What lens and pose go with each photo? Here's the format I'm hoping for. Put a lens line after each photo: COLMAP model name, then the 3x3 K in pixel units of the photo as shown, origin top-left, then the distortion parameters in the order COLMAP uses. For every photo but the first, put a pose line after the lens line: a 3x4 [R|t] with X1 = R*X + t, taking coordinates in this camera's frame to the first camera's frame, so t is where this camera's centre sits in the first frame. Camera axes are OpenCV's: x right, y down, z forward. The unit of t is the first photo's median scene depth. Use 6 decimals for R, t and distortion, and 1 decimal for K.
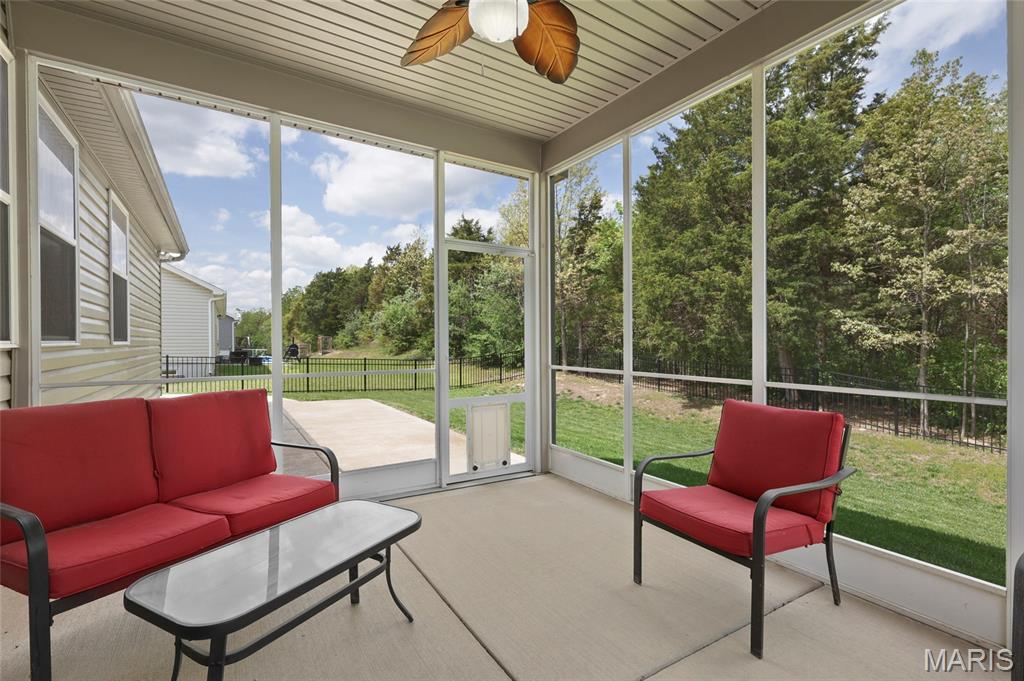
lens RADIAL K [[443.5, 0, 504.5], [0, 443.5, 343.0], [0, 0, 1]] dist [0.003428, -0.001778]
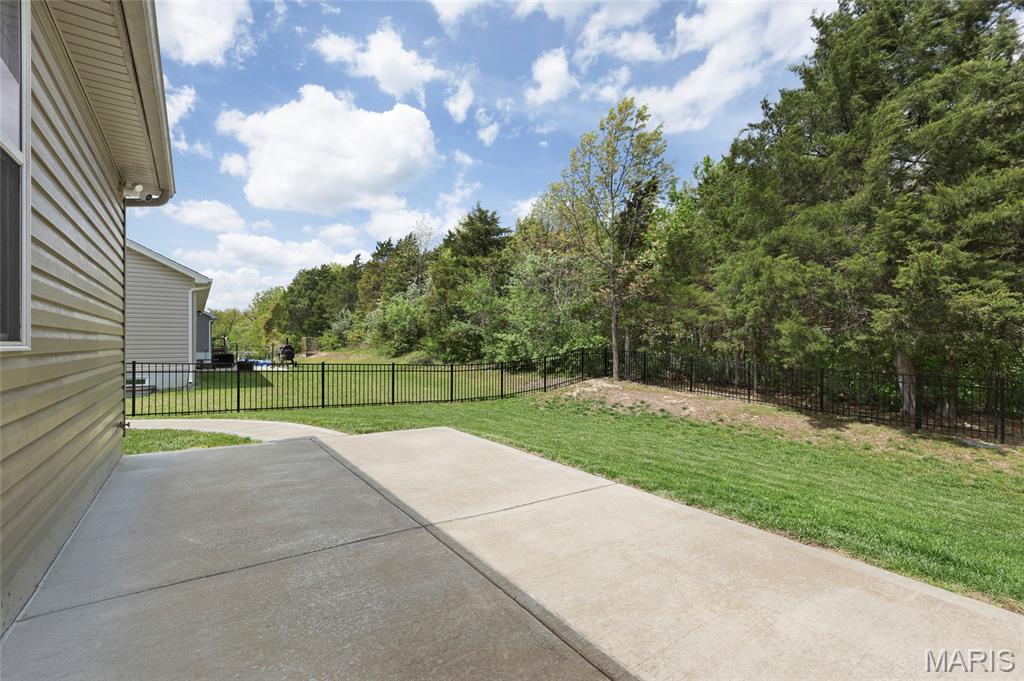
lens RADIAL K [[443.5, 0, 516.9], [0, 443.5, 341.6], [0, 0, 1]] dist [0.003428, -0.001778]
pose [[0.997931, 0.001406, 0.064278, -0.063135], [-0.001050, 0.999984, -0.005576, -0.000477], [-0.064284, 0.005496, 0.997916, 0.081480]]
